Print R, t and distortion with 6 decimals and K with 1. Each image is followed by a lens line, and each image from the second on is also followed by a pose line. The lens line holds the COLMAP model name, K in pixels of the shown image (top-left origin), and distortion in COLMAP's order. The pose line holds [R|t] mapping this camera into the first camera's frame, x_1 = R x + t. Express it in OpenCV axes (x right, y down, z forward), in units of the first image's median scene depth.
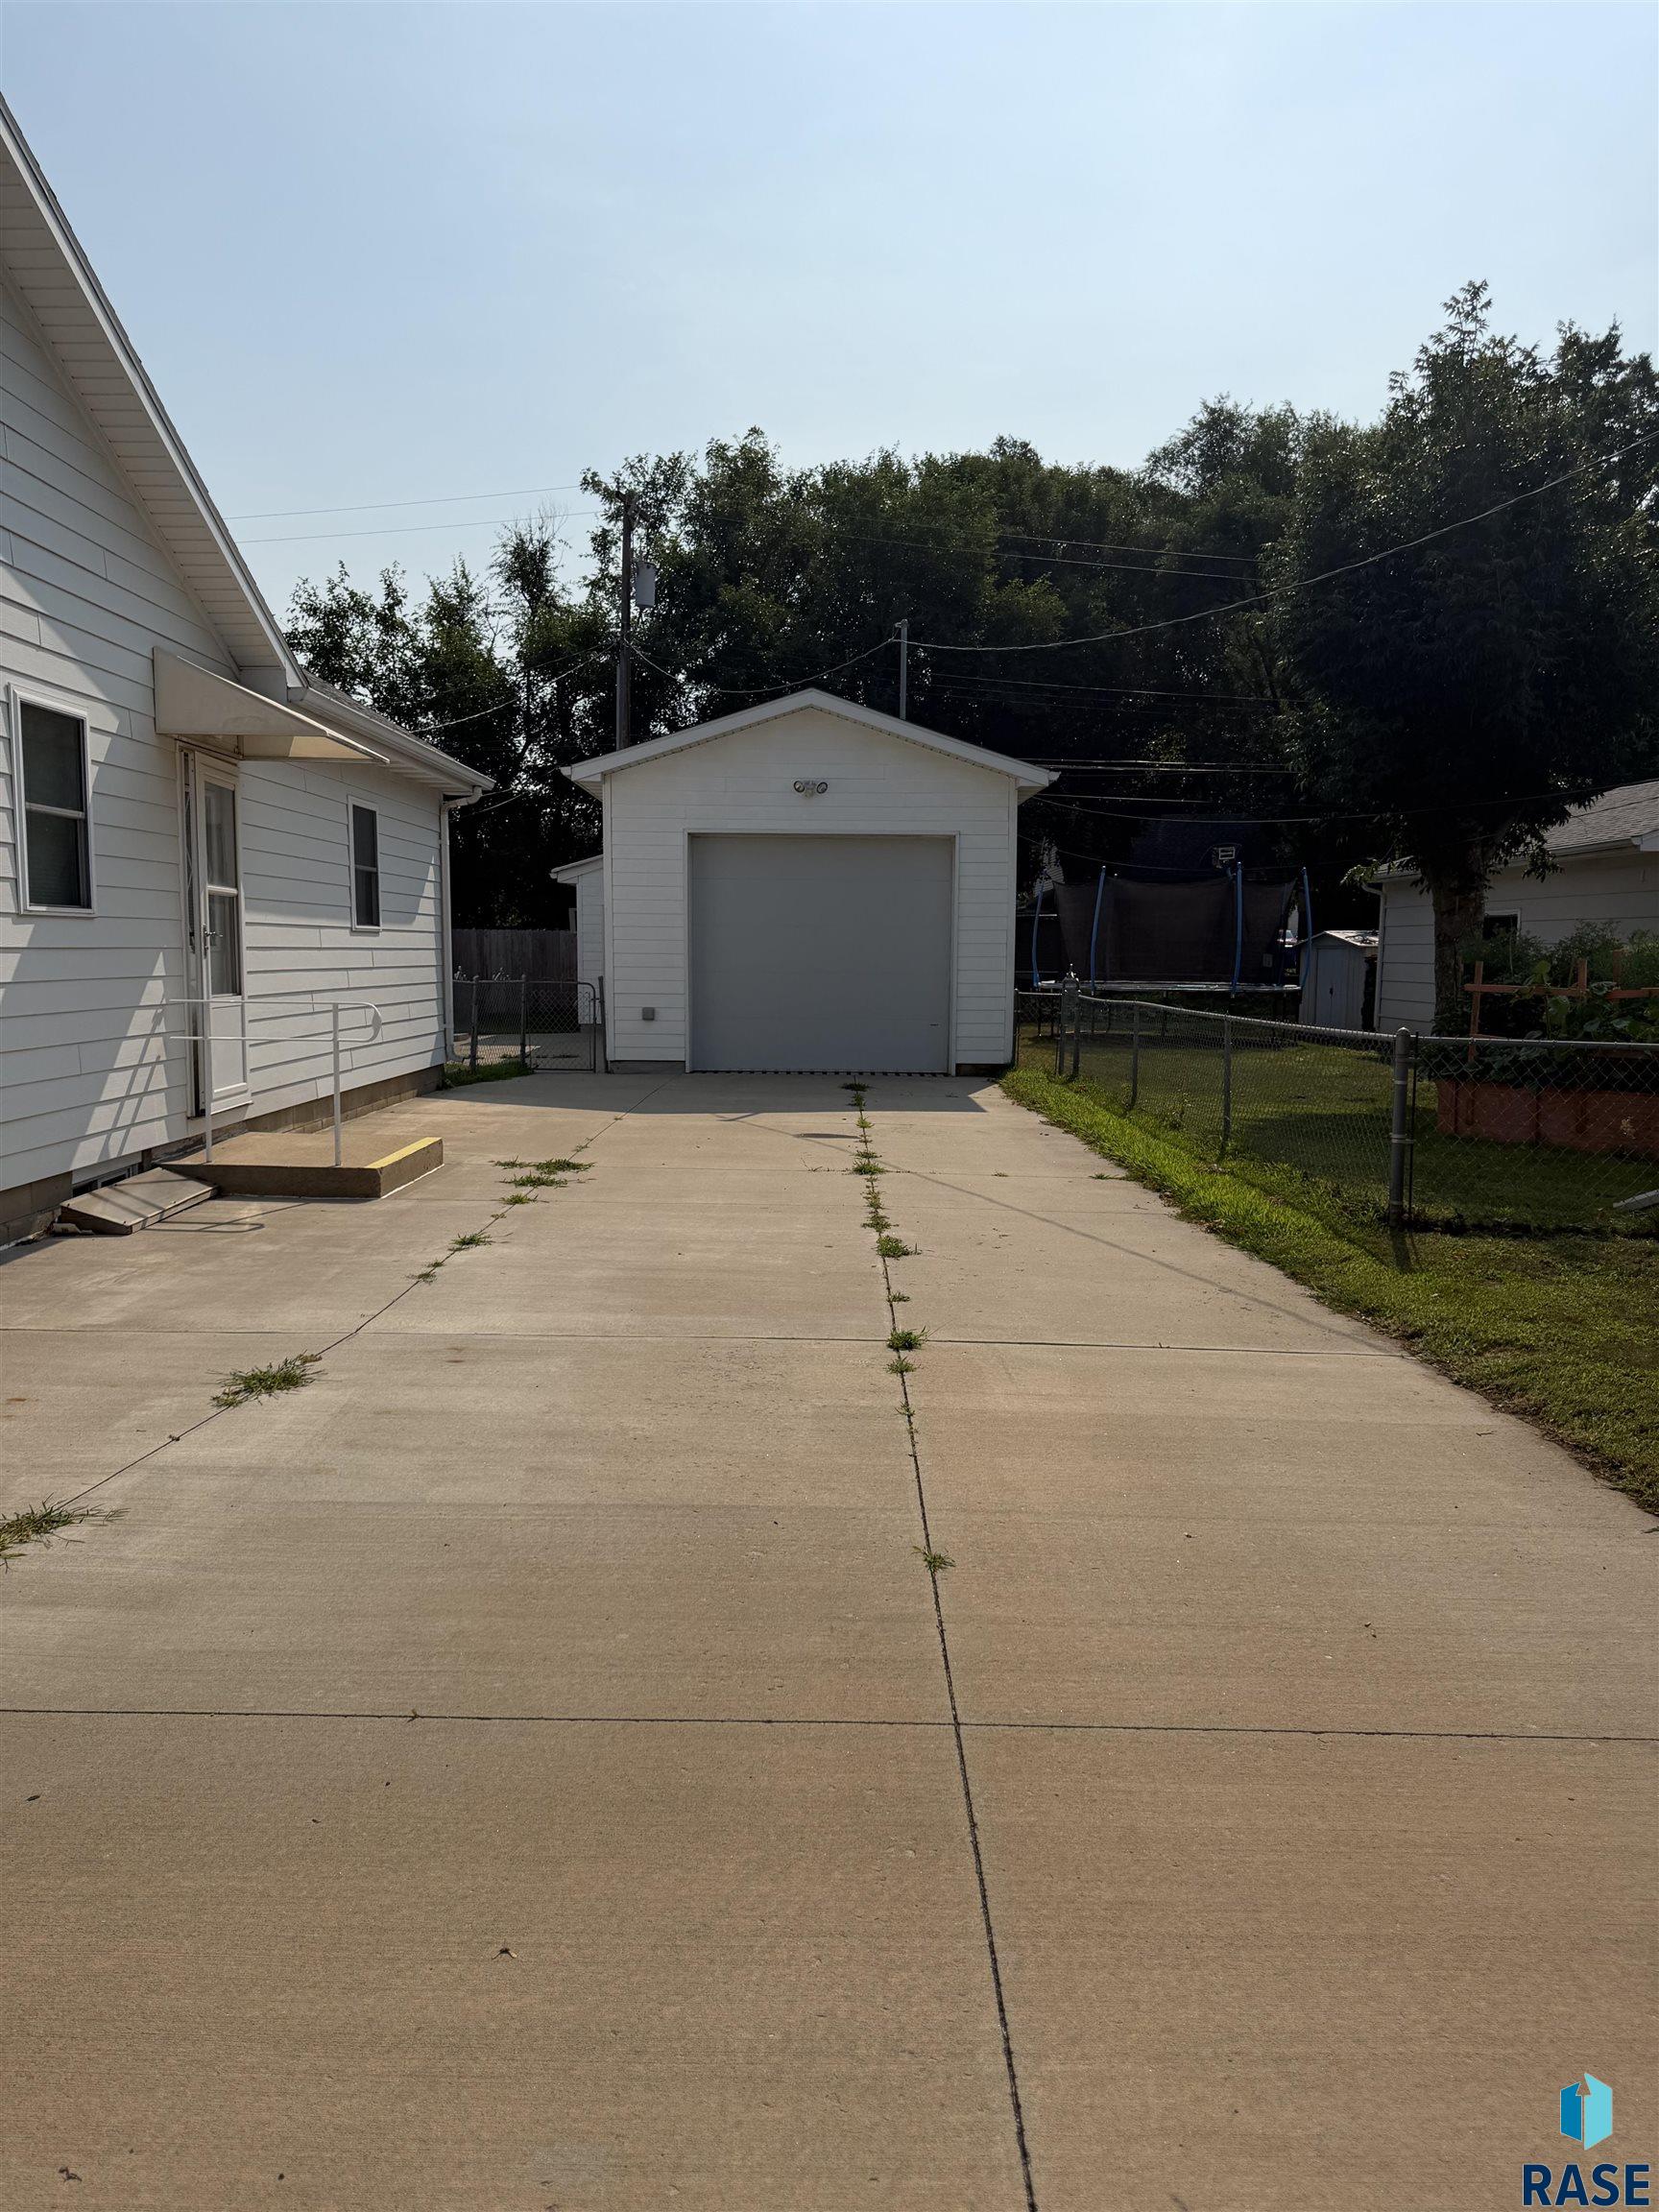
lens RADIAL K [[1554.8, 0, 827.3], [0, 1554.8, 1074.0], [0, 0, 1]] dist [0.193793, -0.385346]
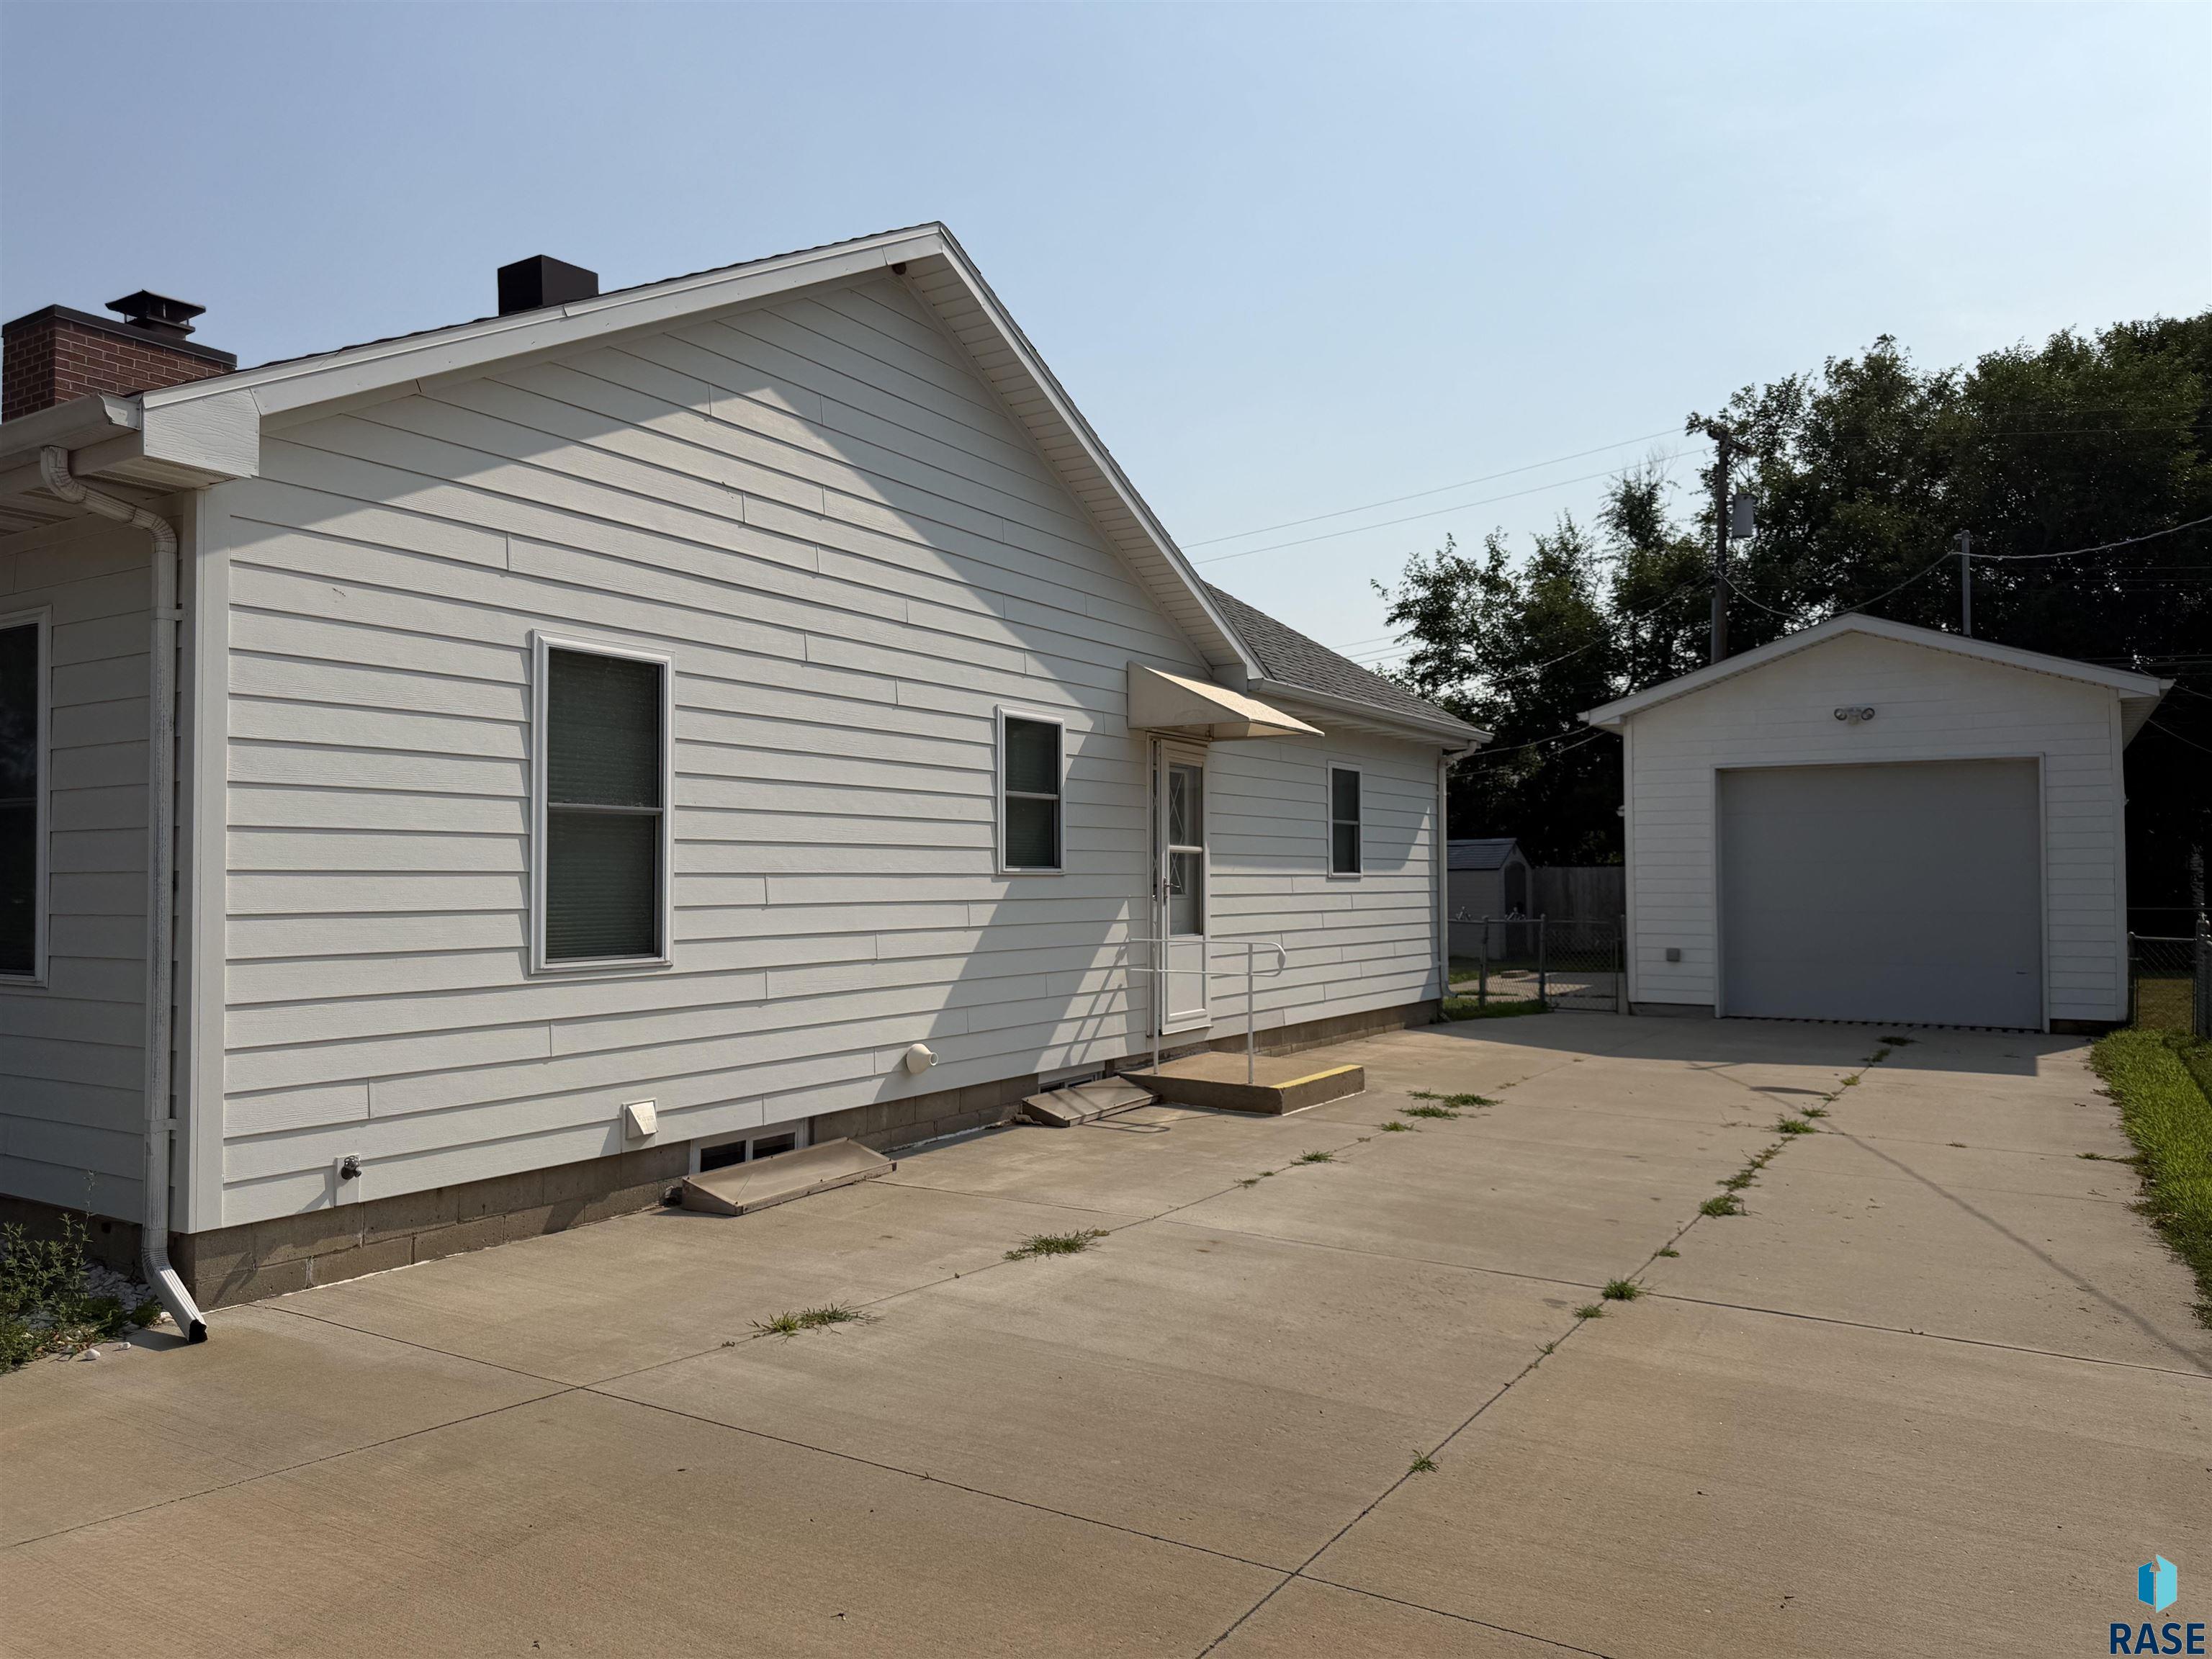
lens RADIAL K [[1552.2, 0, 1106.0], [0, 1552.2, 834.4], [0, 0, 1]] dist [0.136343, -0.222916]
pose [[0.852233, -0.024385, -0.522593, 0.177853], [-0.033467, 0.994326, -0.100973, -0.004386], [0.522090, 0.103542, 0.846582, -0.037381]]
